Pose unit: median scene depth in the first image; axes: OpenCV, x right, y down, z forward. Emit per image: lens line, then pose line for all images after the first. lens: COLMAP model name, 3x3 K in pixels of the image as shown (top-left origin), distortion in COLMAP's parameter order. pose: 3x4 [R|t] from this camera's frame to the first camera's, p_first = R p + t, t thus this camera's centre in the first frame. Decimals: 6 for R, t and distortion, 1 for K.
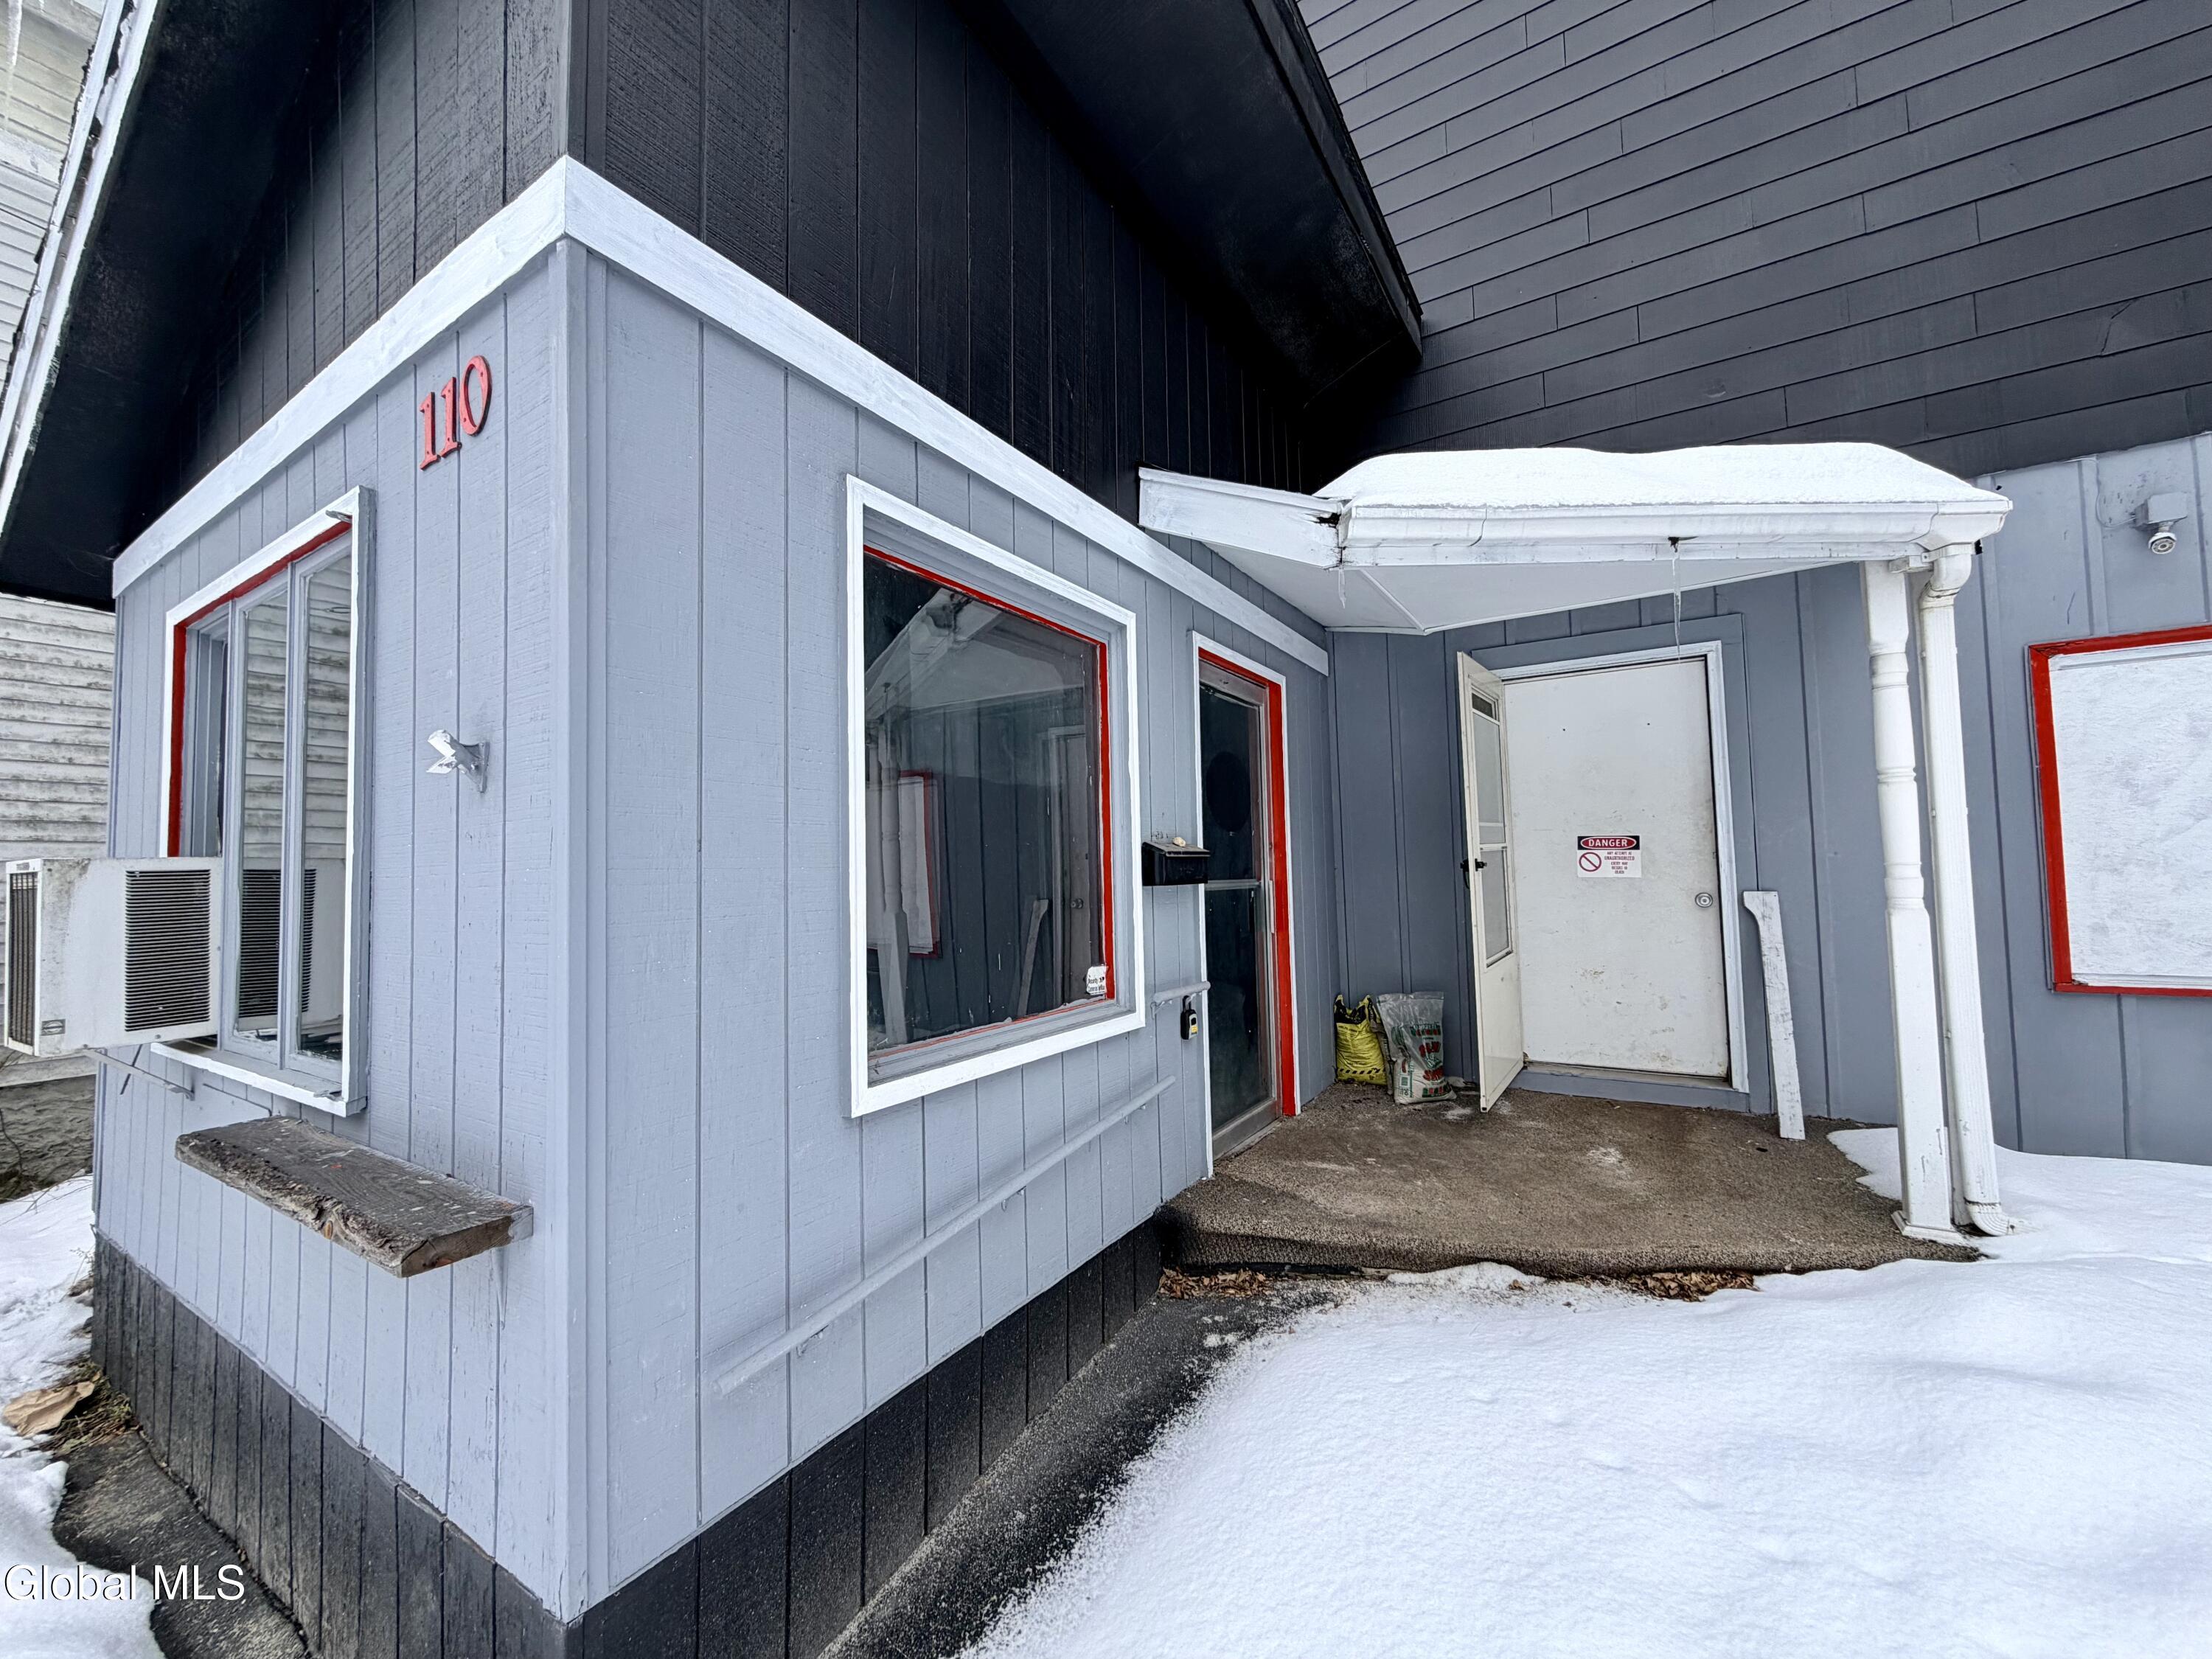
lens RADIAL K [[883.2, 0, 1107.3], [0, 883.2, 822.8], [0, 0, 1]] dist [0.001325, -0.000062]
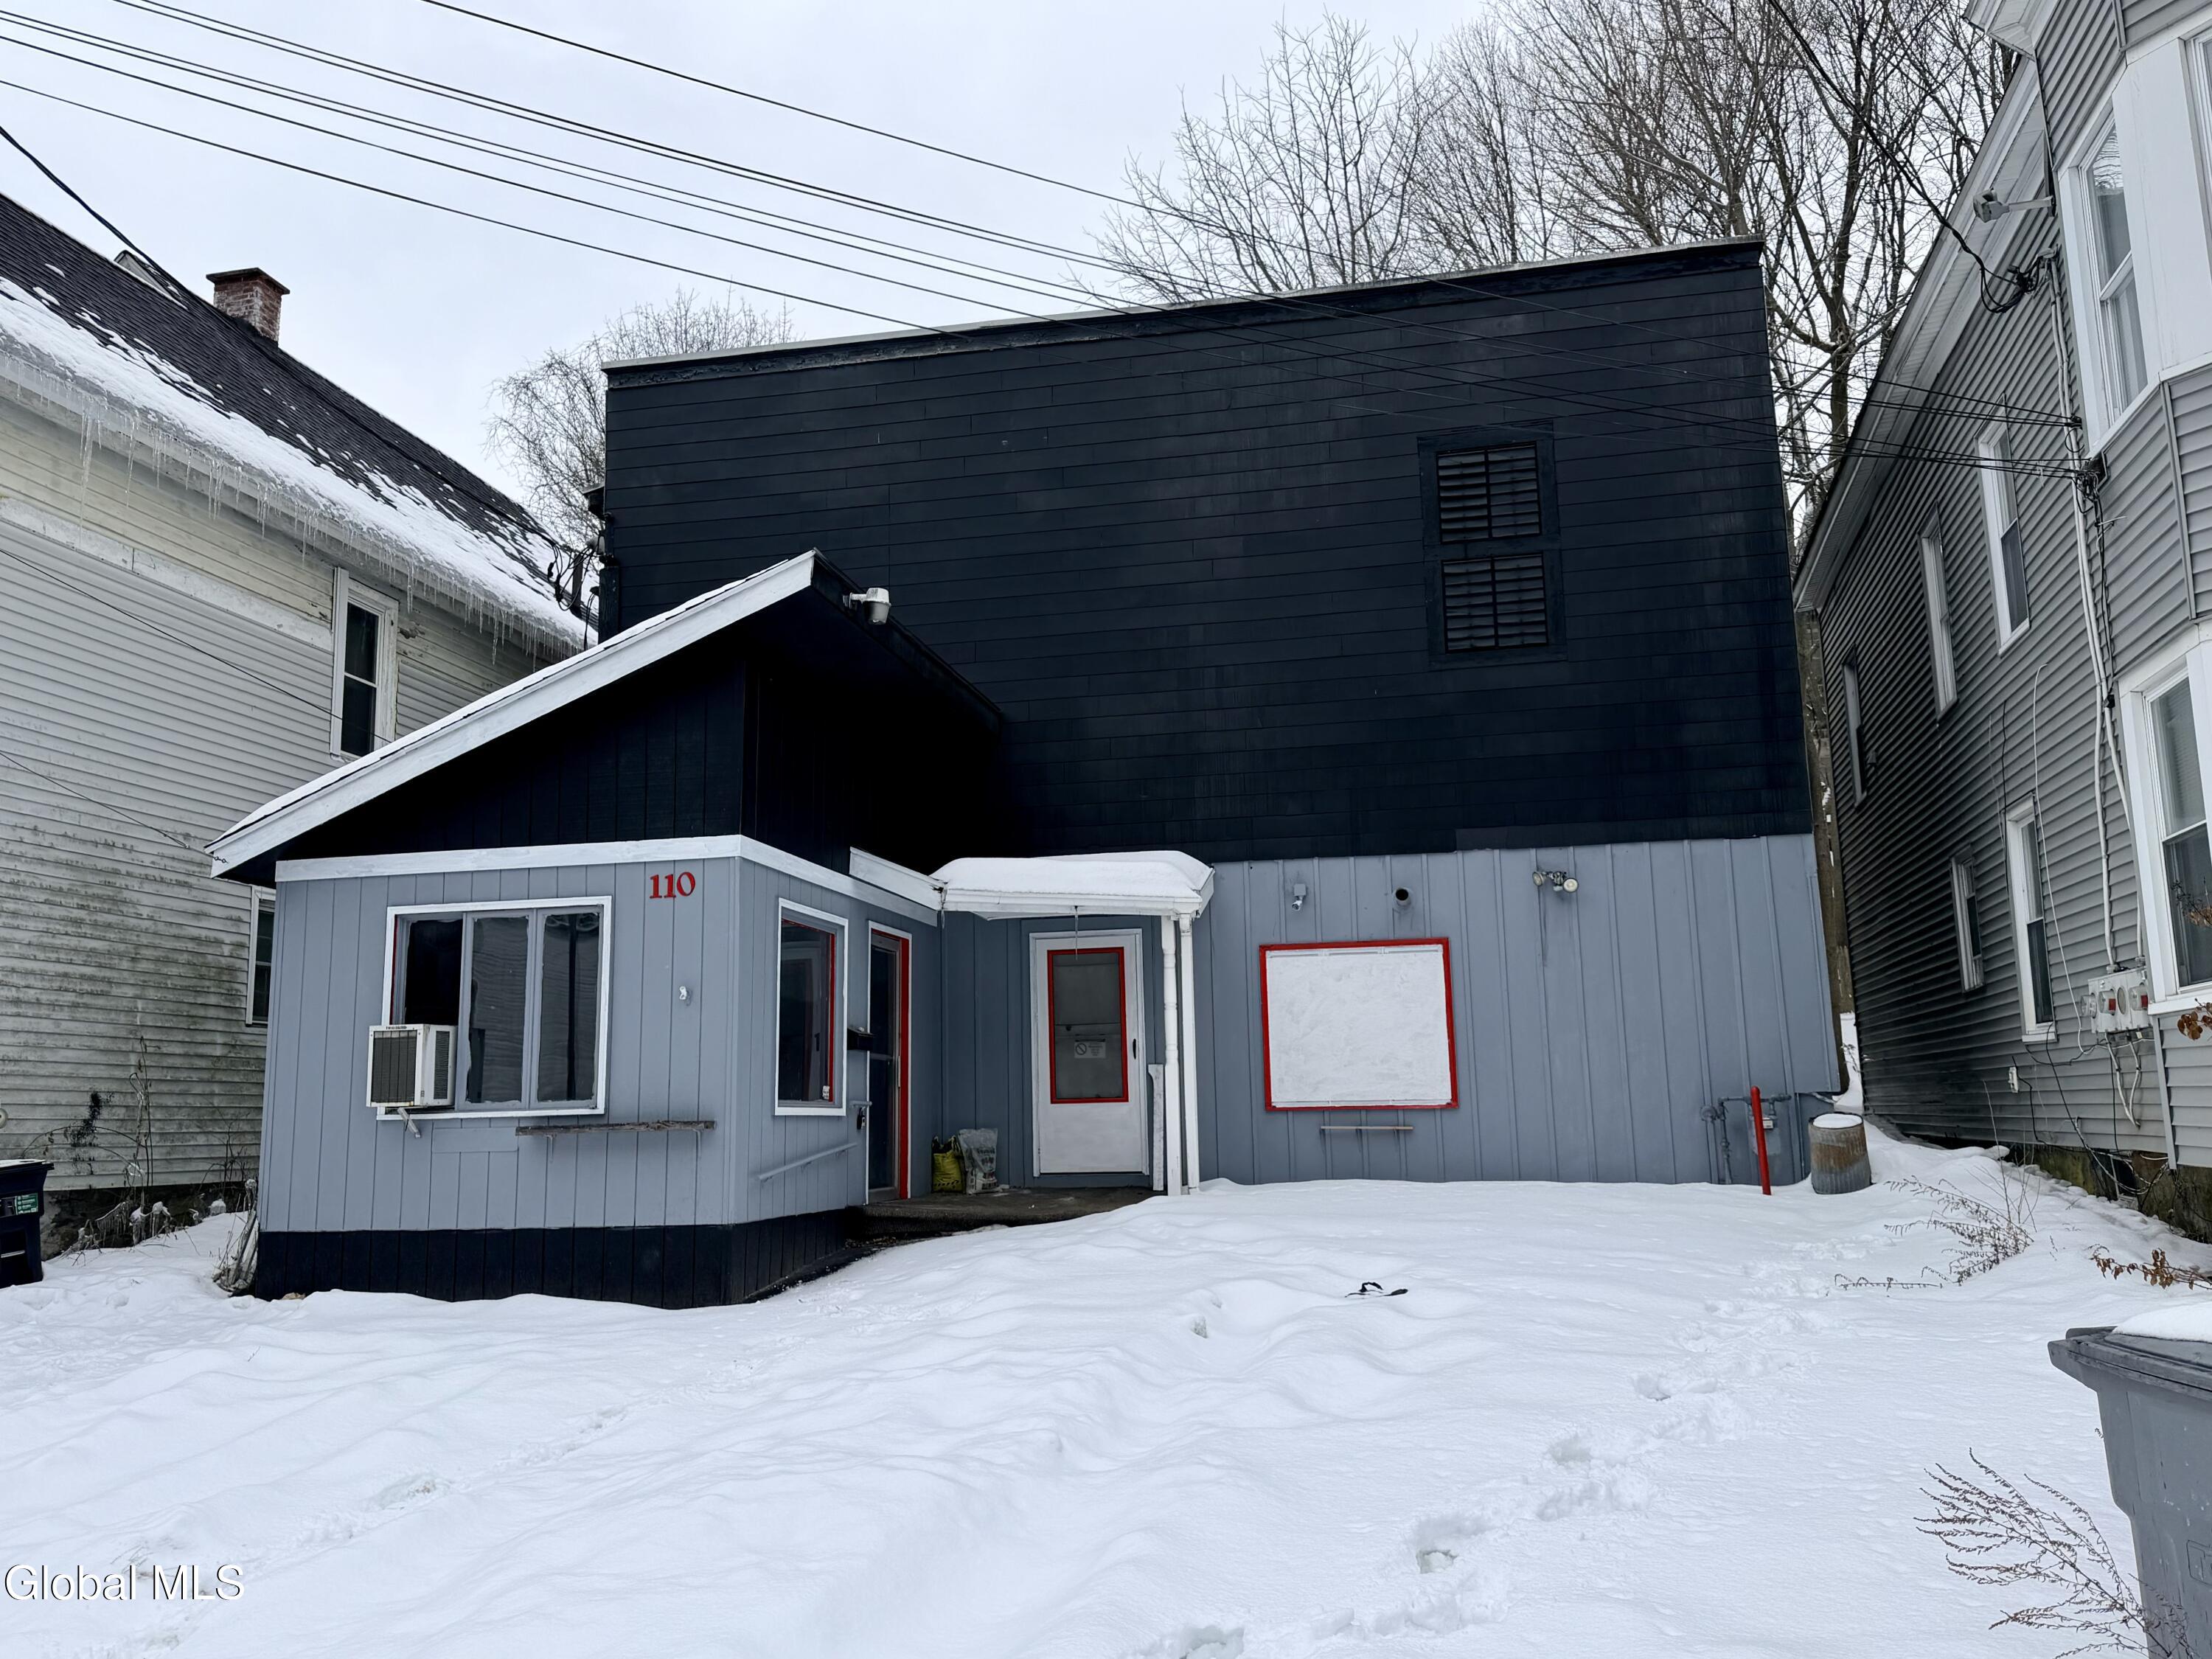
lens RADIAL K [[1753.3, 0, 1111.9], [0, 1753.3, 823.0], [0, 0, 1]] dist [0.015379, 0.003301]
pose [[0.939713, 0.061903, 0.336314, -0.738029], [-0.020347, 0.991858, -0.125712, 0.045257], [-0.341358, 0.111290, 0.933322, -2.914288]]
